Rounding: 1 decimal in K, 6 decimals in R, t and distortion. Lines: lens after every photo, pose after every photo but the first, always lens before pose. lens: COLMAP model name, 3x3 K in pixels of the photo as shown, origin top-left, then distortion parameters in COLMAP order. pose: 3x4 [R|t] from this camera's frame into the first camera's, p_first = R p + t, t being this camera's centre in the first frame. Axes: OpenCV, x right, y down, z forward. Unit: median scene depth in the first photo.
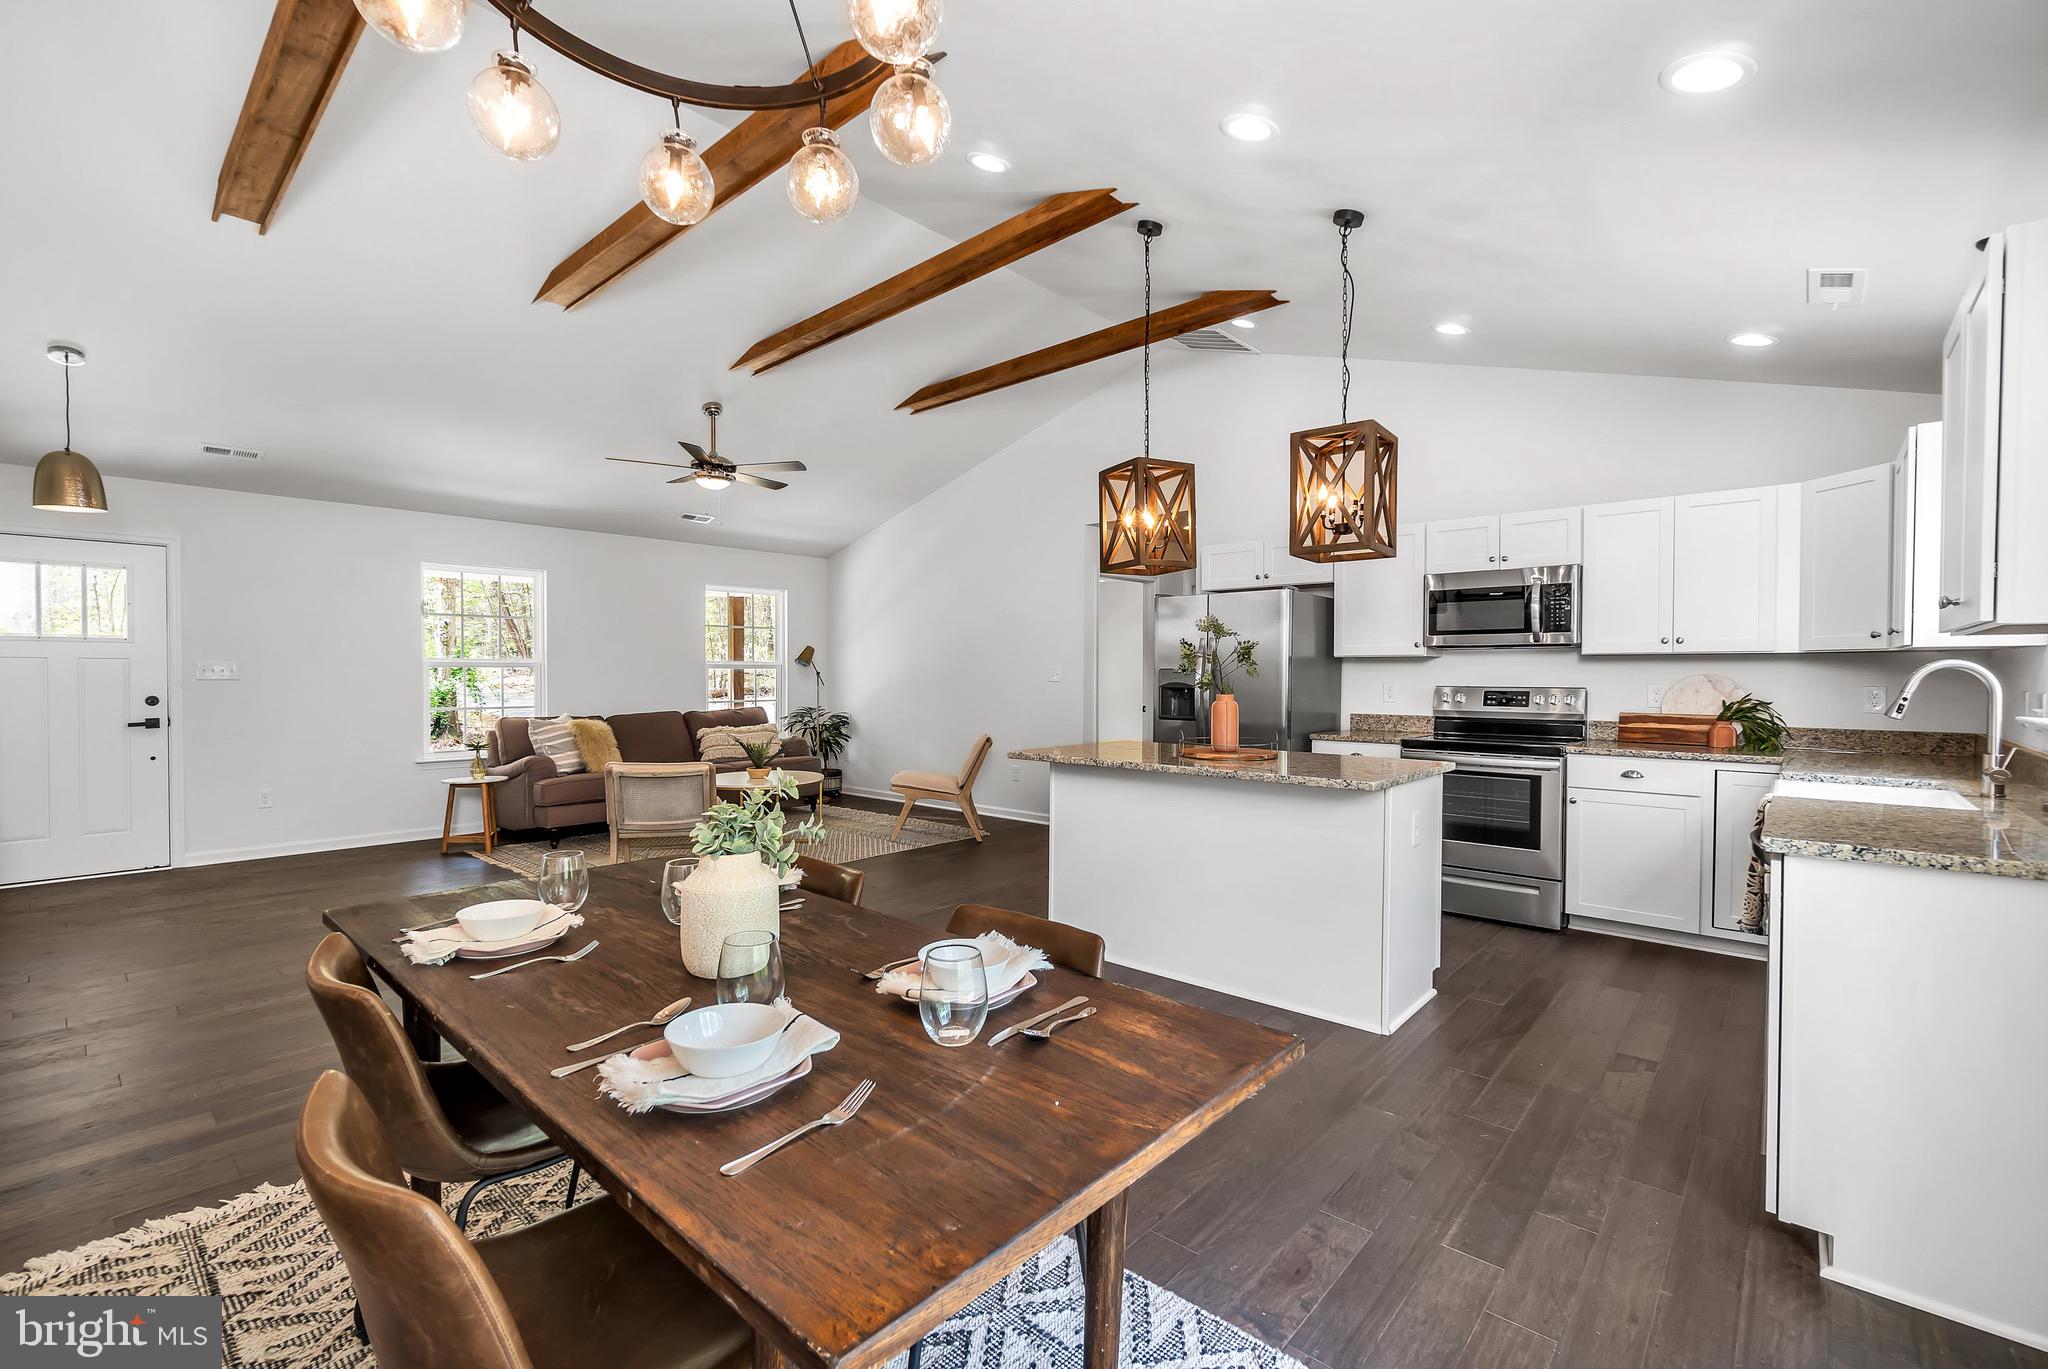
lens RADIAL K [[889.3, 0, 1020.8], [0, 889.3, 687.5], [0, 0, 1]] dist [-0.000628, 0.000712]
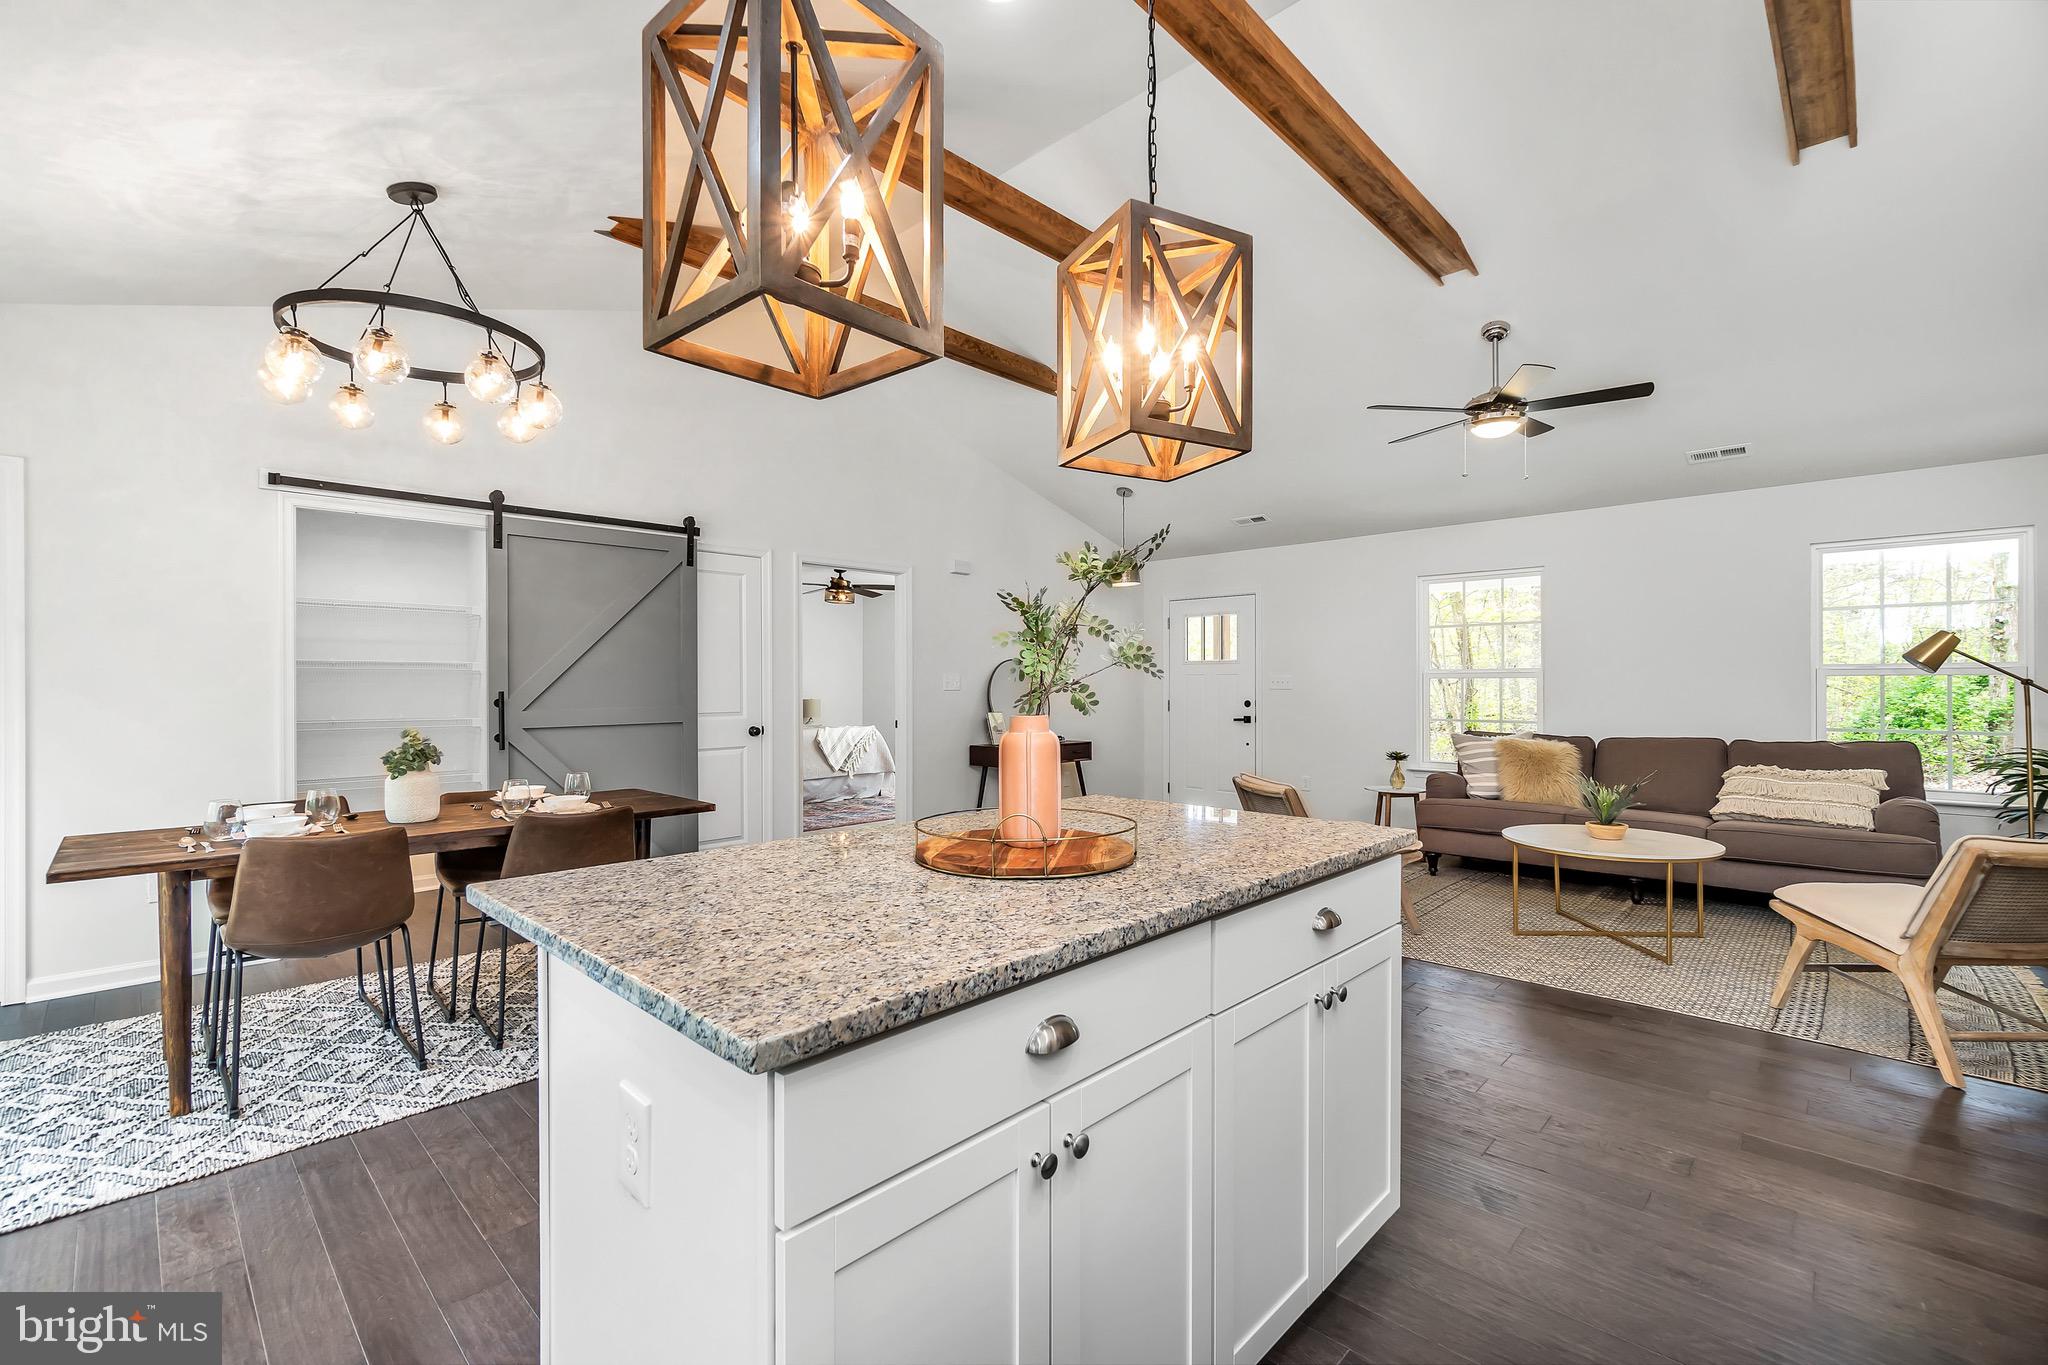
lens RADIAL K [[889.3, 0, 1020.8], [0, 889.3, 685.5], [0, 0, 1]] dist [-0.000628, 0.000712]
pose [[-0.035118, -0.001675, -0.999382, 0.579936], [-0.018275, 0.999832, -0.001033, -0.007477], [0.999216, 0.018227, -0.035143, 0.863476]]
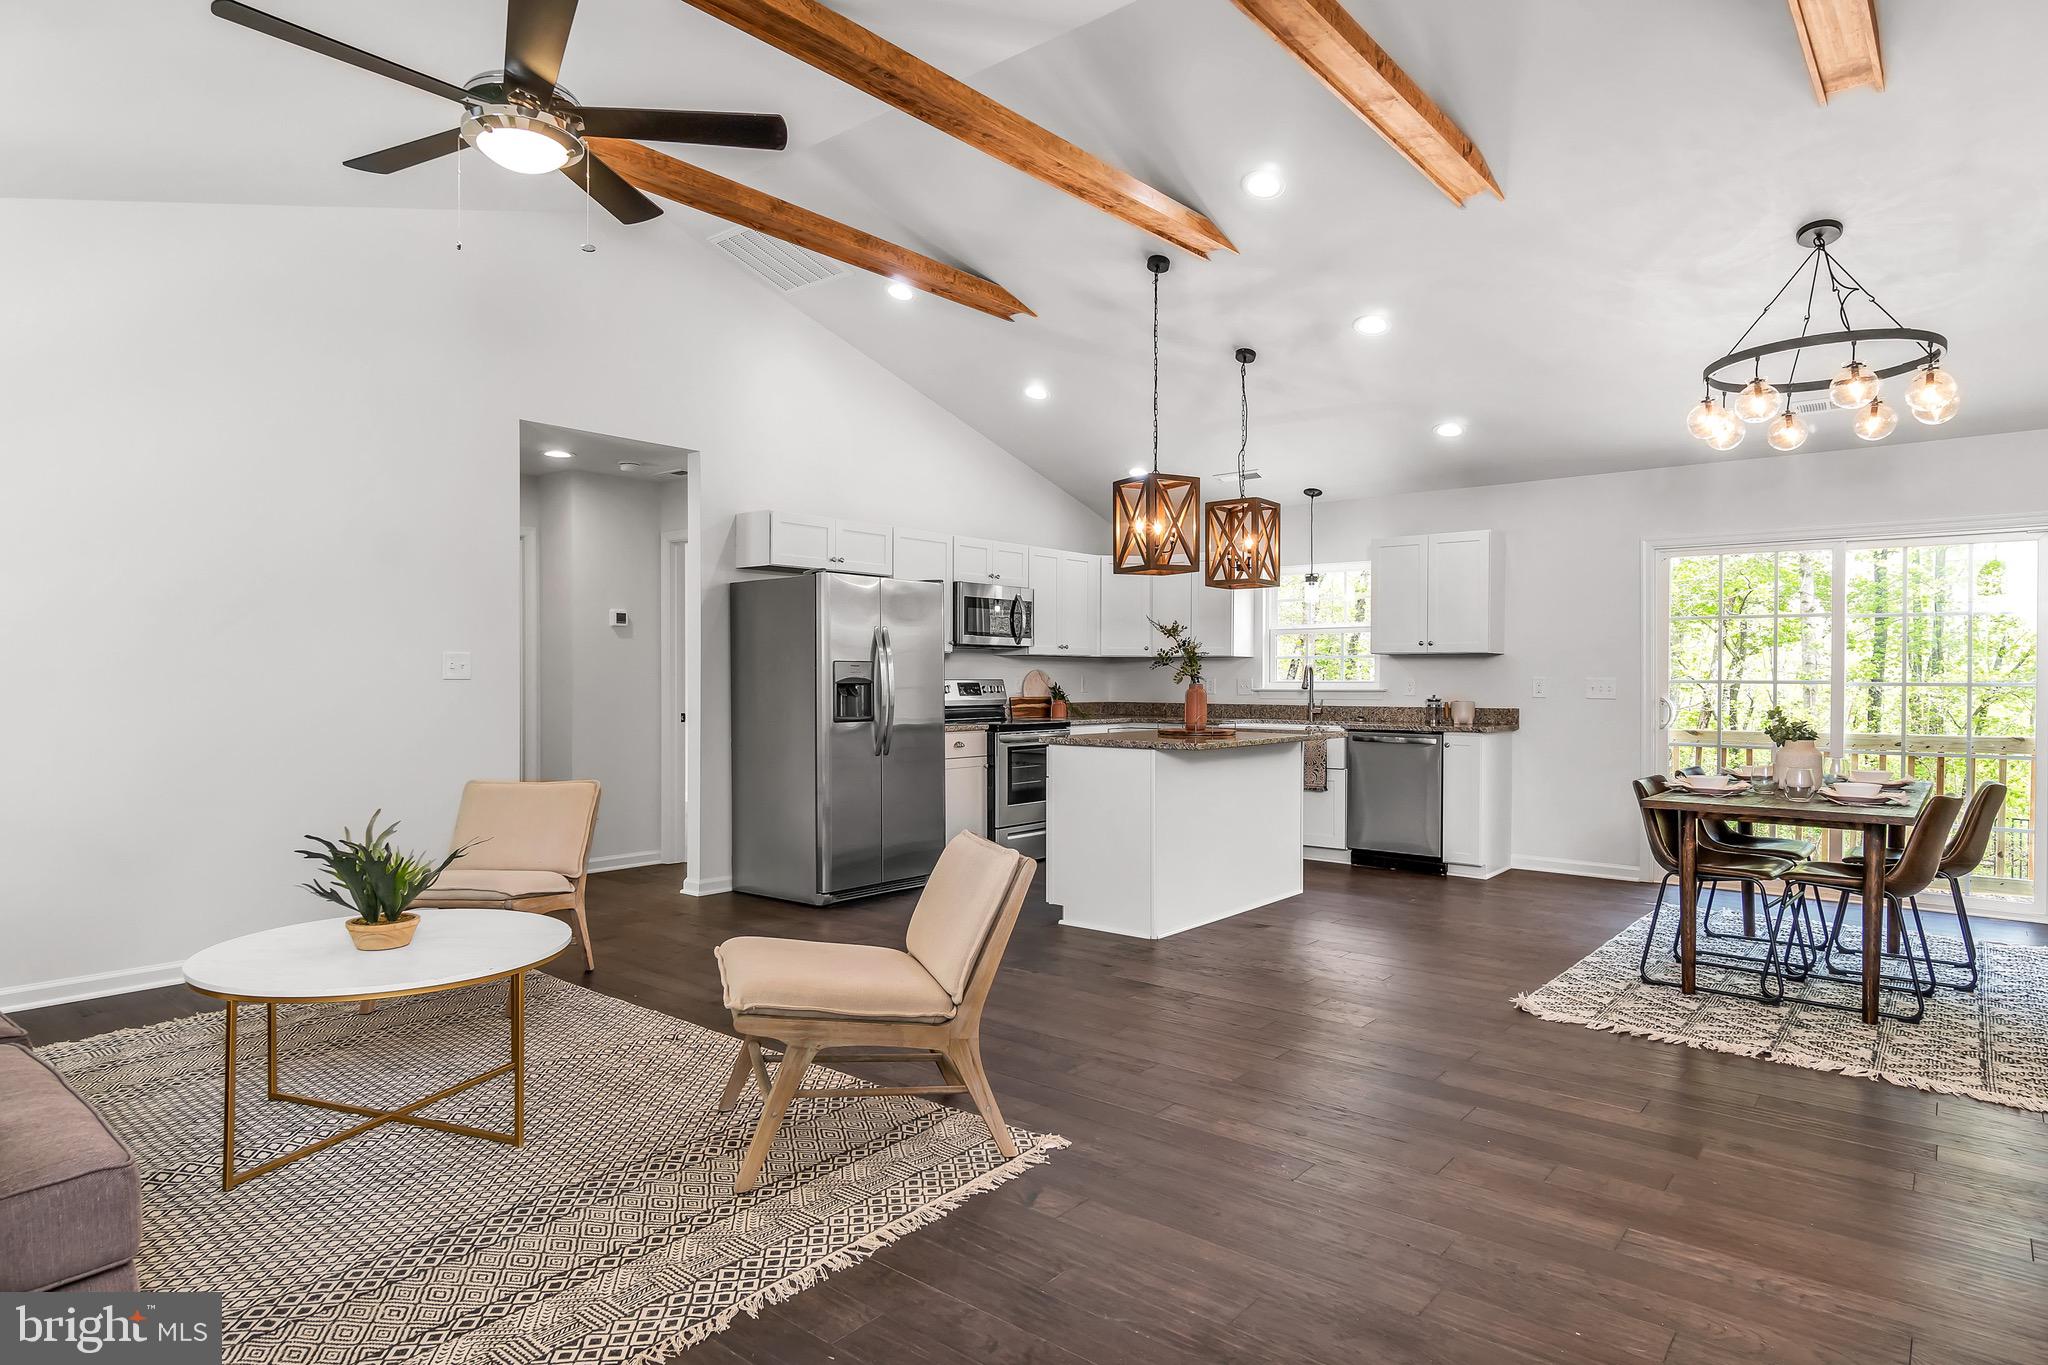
lens RADIAL K [[1139.6, 0, 1014.4], [0, 1139.6, 685.7], [0, 0, 1]] dist [-0.002469, 0.000038]
pose [[-0.031148, -0.010326, 0.999461, -1.151276], [0.013802, 0.999847, 0.010760, -0.009086], [-0.999419, 0.014130, -0.031001, 1.116176]]
